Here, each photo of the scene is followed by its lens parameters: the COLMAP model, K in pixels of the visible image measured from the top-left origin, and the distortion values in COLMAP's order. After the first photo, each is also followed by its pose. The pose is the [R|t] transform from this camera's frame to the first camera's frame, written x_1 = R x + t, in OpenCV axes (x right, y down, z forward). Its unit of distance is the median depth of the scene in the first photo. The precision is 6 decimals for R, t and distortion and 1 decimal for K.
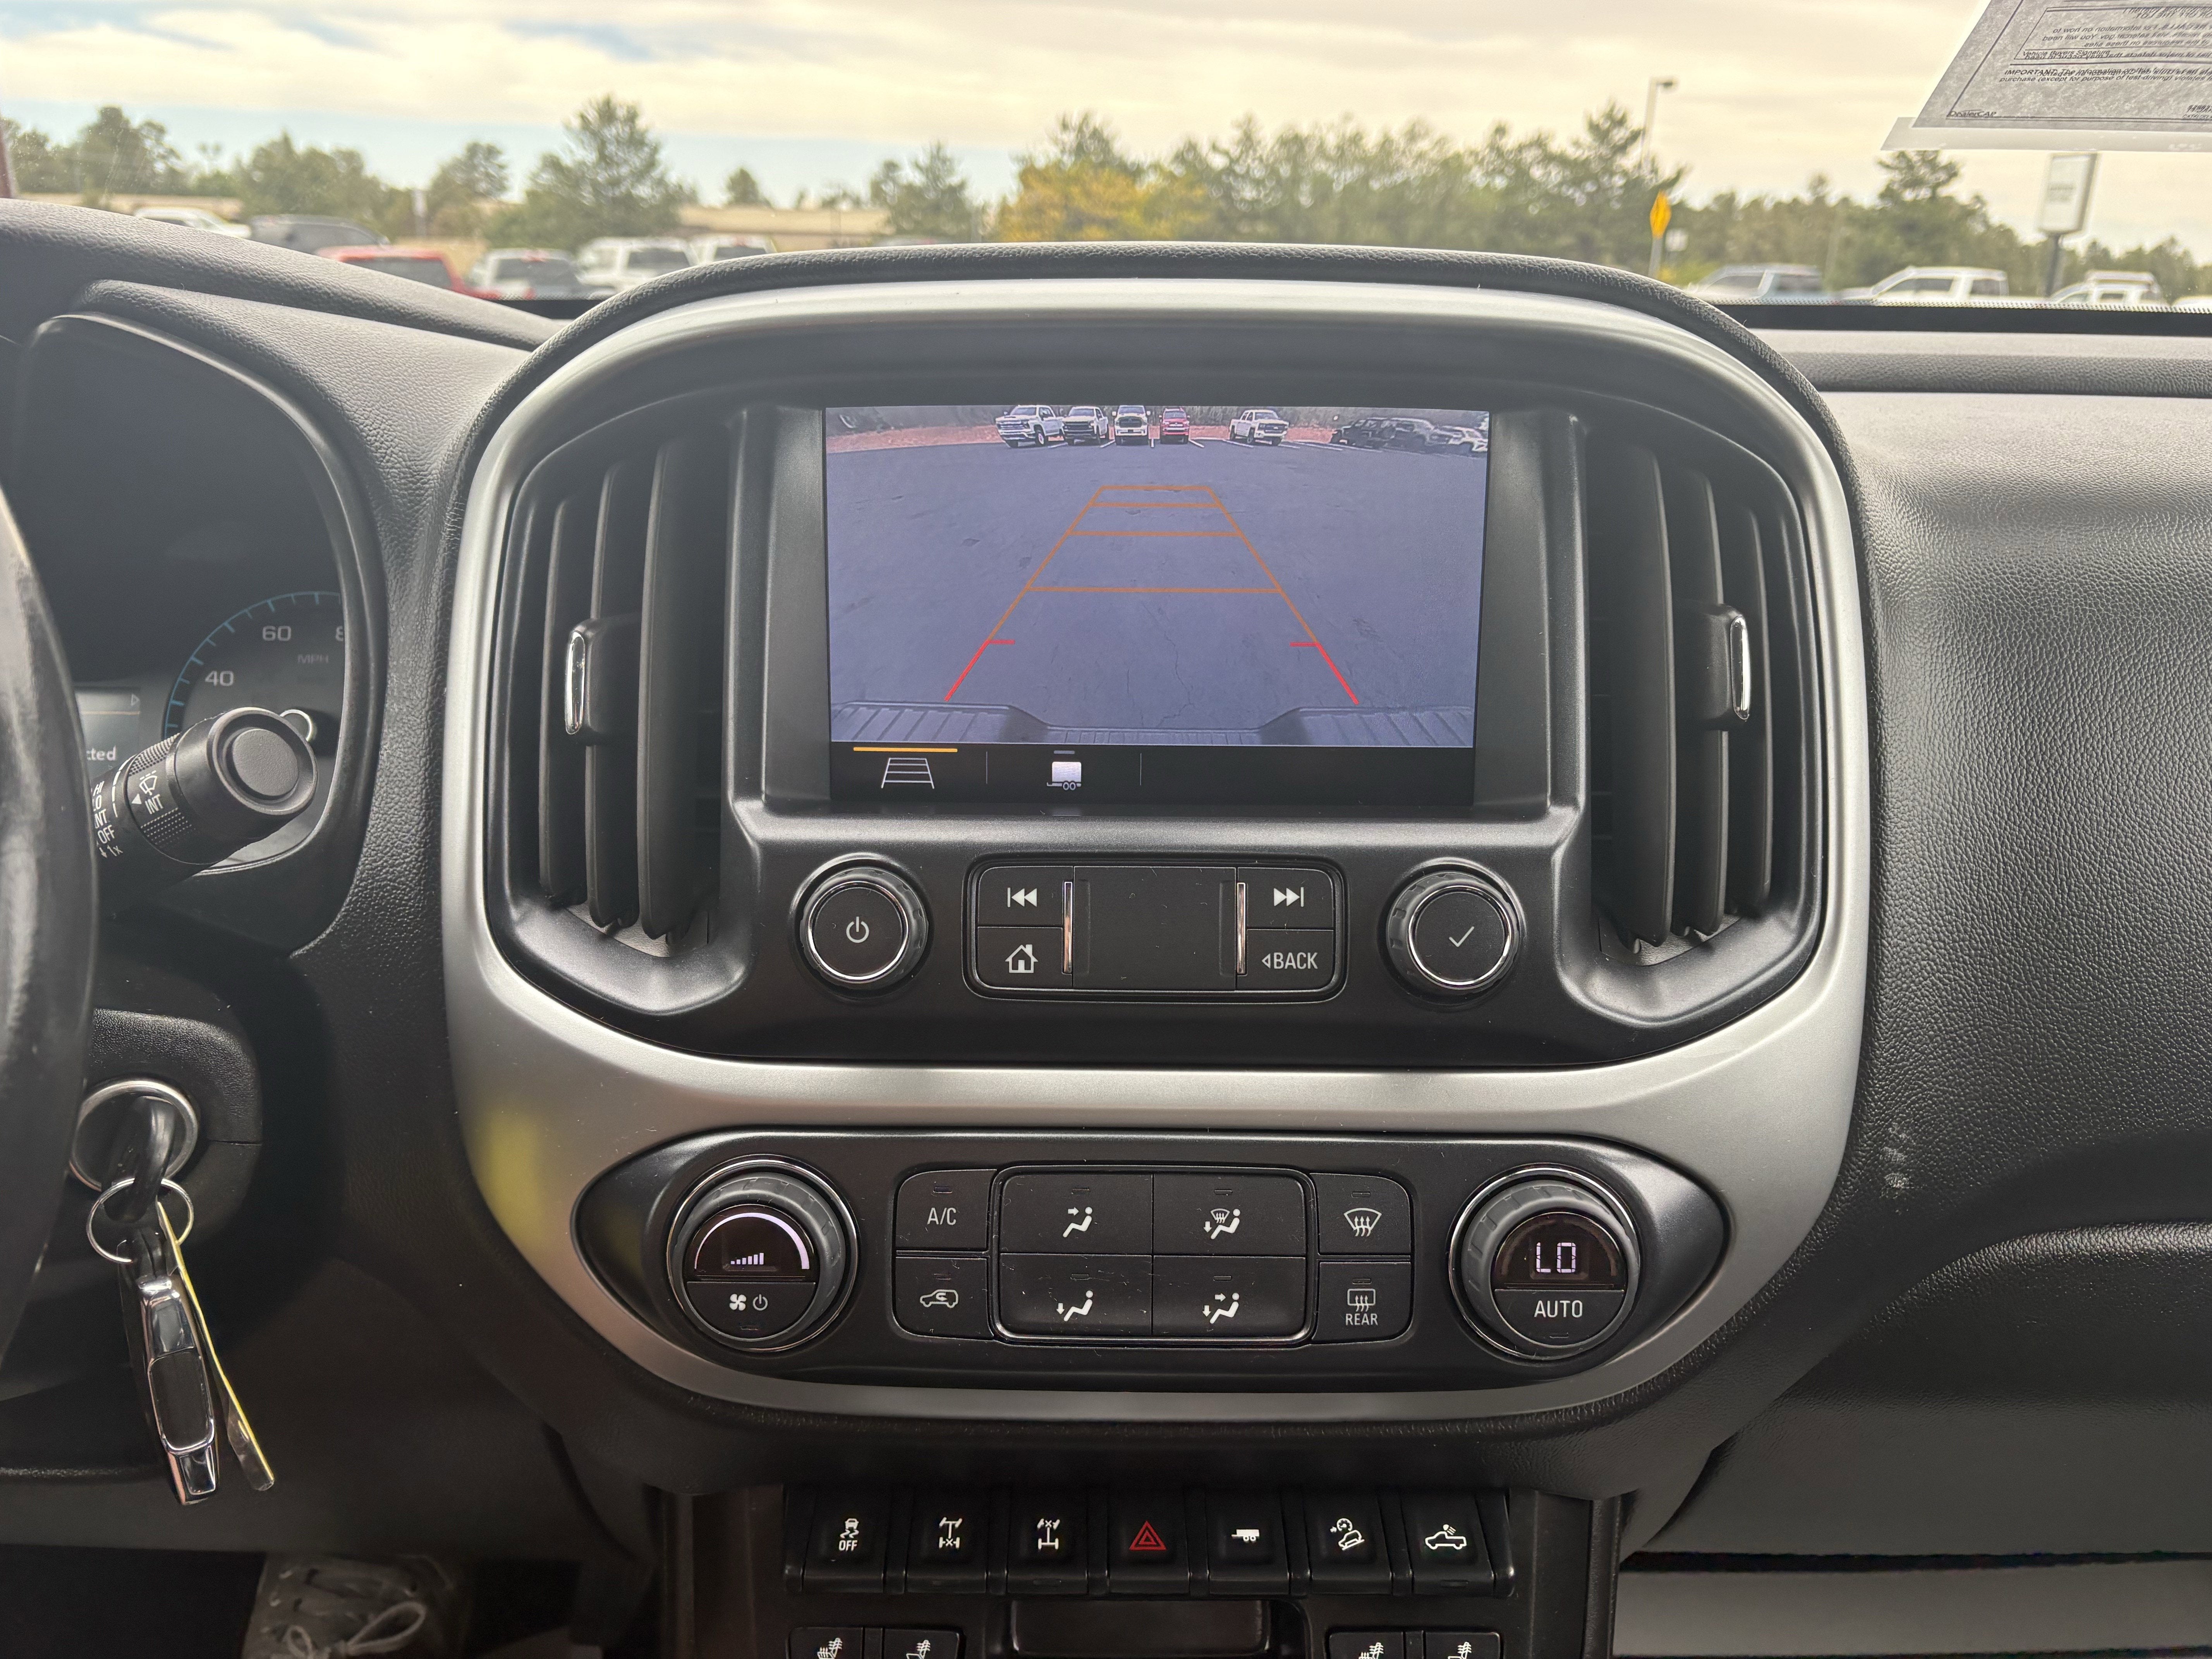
lens RADIAL K [[1679.0, 0, 1083.6], [0, 1679.0, 820.3], [0, 0, 1]] dist [0.005059, -0.000823]
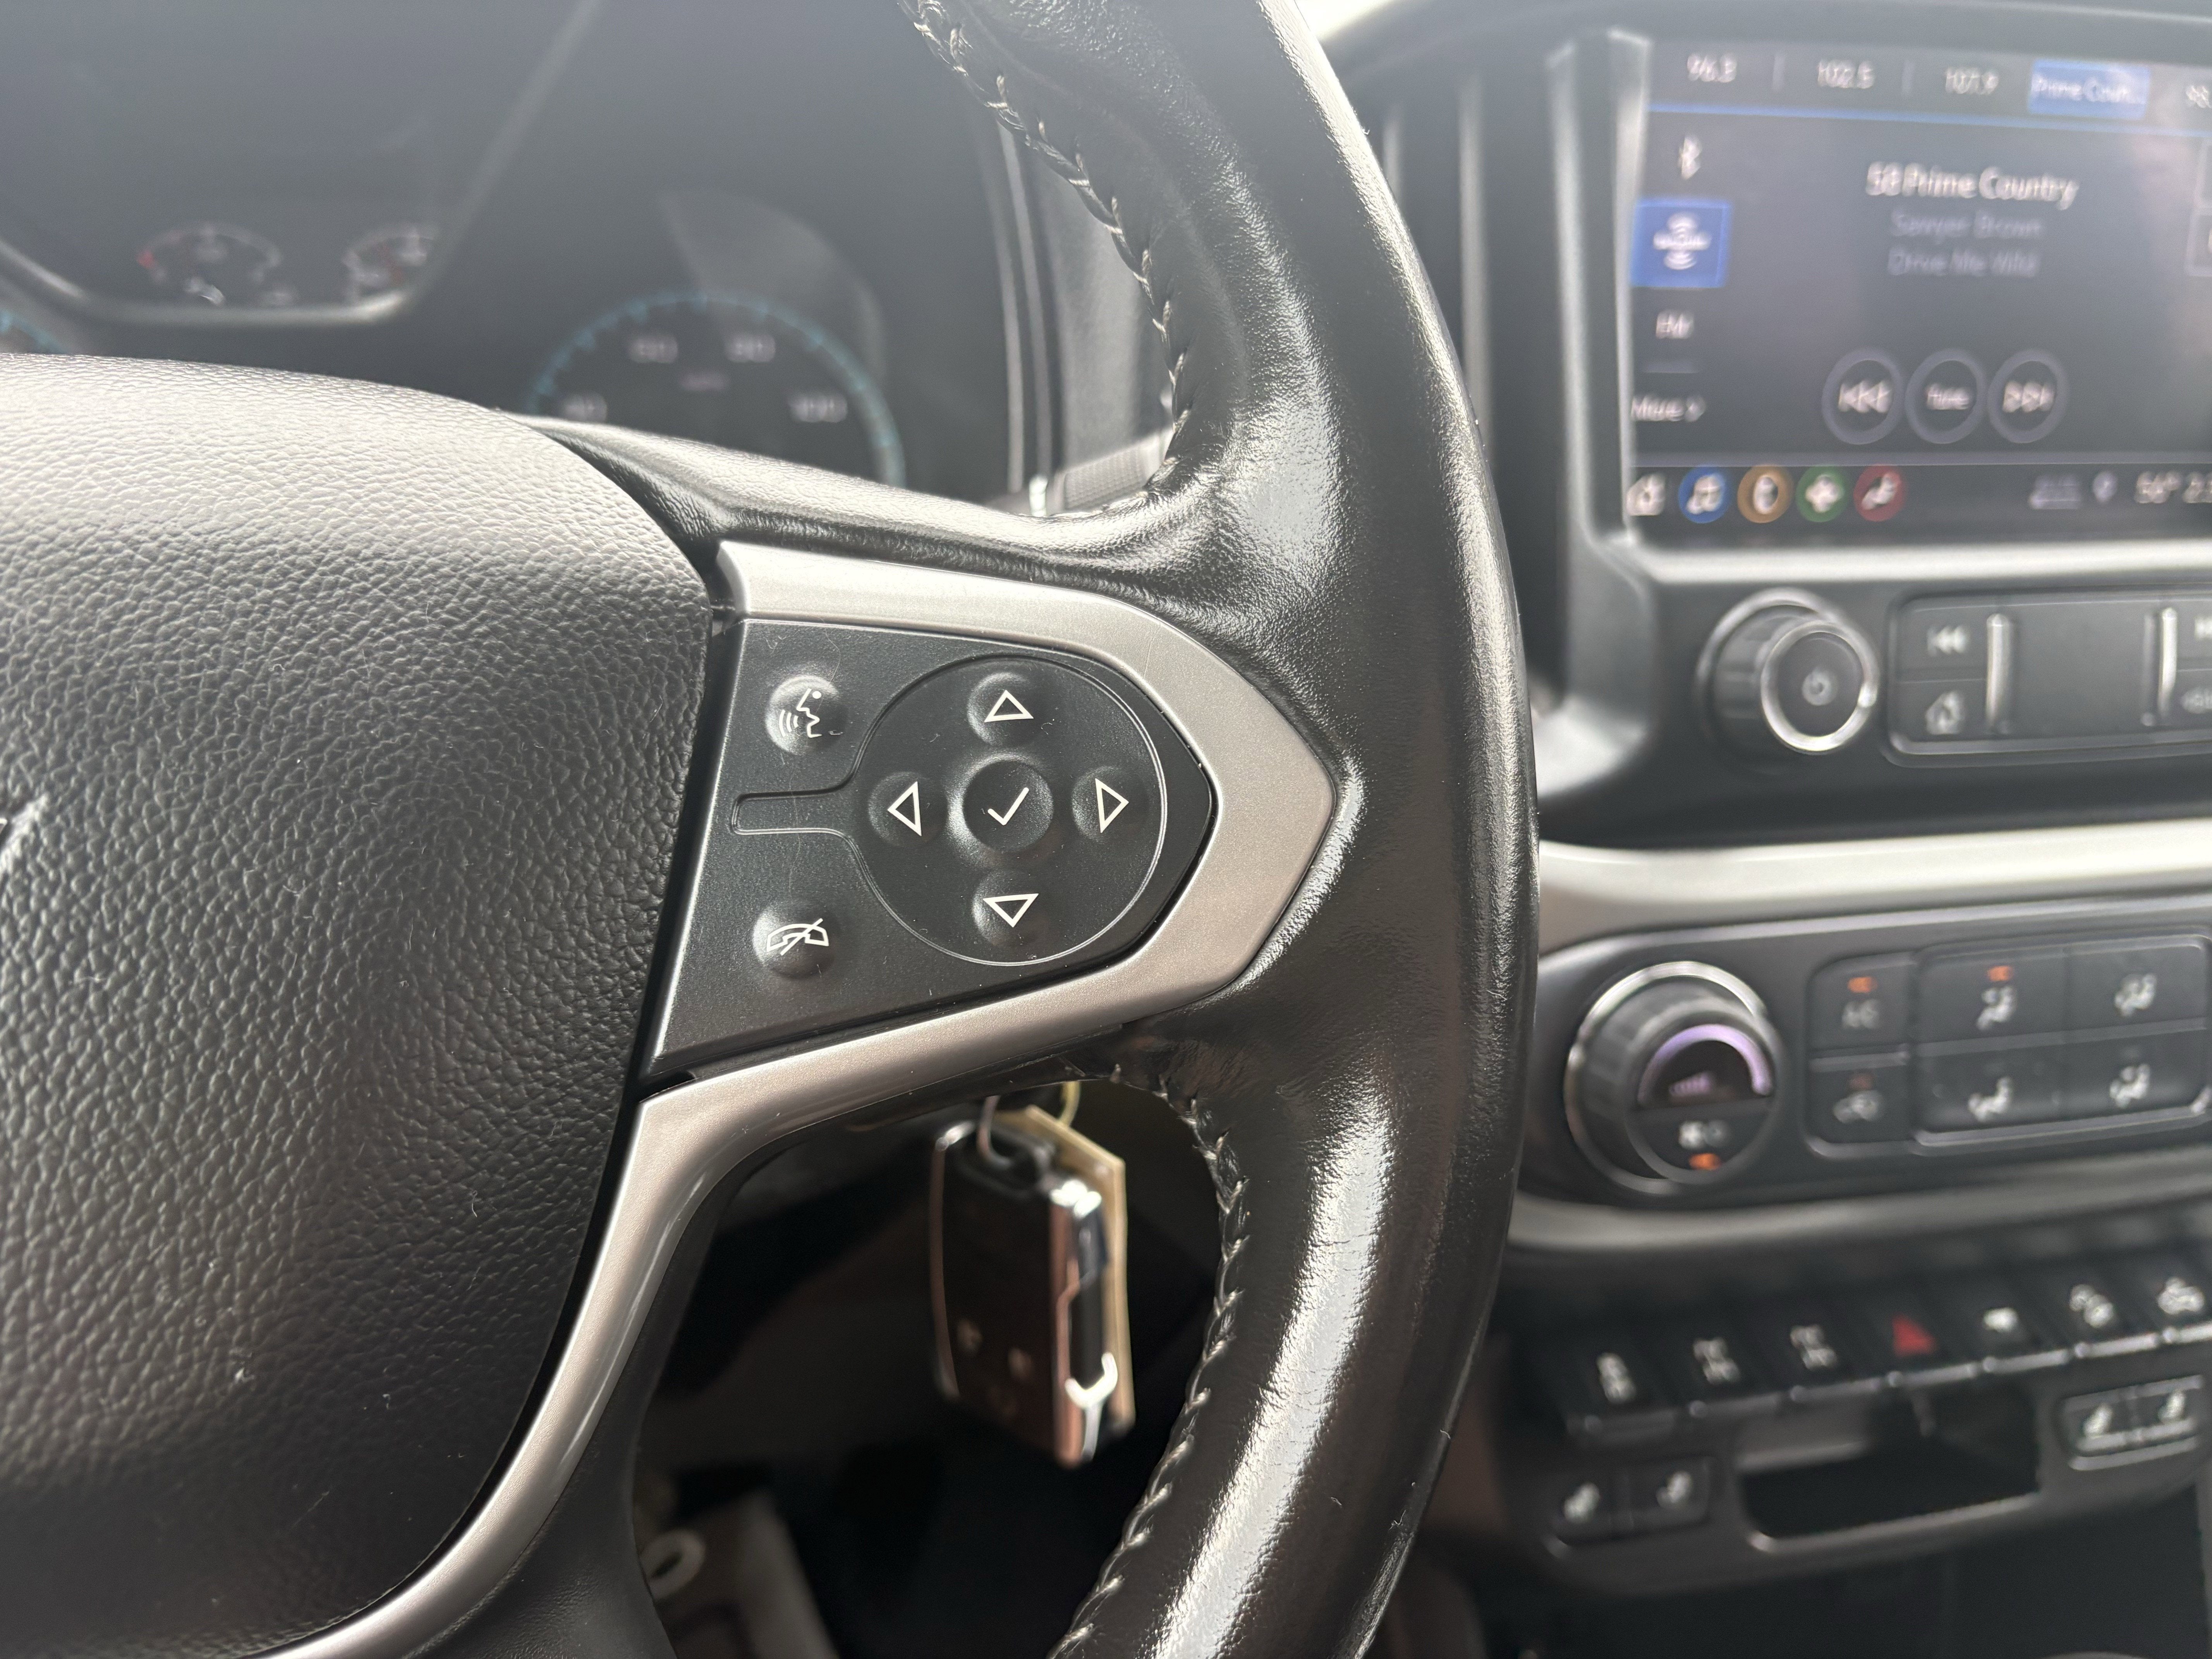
lens RADIAL K [[1705.0, 0, 1106.0], [0, 1705.0, 829.5], [0, 0, 1]] dist [0.056298, -0.059981]
pose [[0.967605, -0.064792, 0.244014, -0.672105], [0.033843, 0.991073, 0.128954, 0.013921], [-0.250191, -0.116518, 0.961160, 0.257139]]
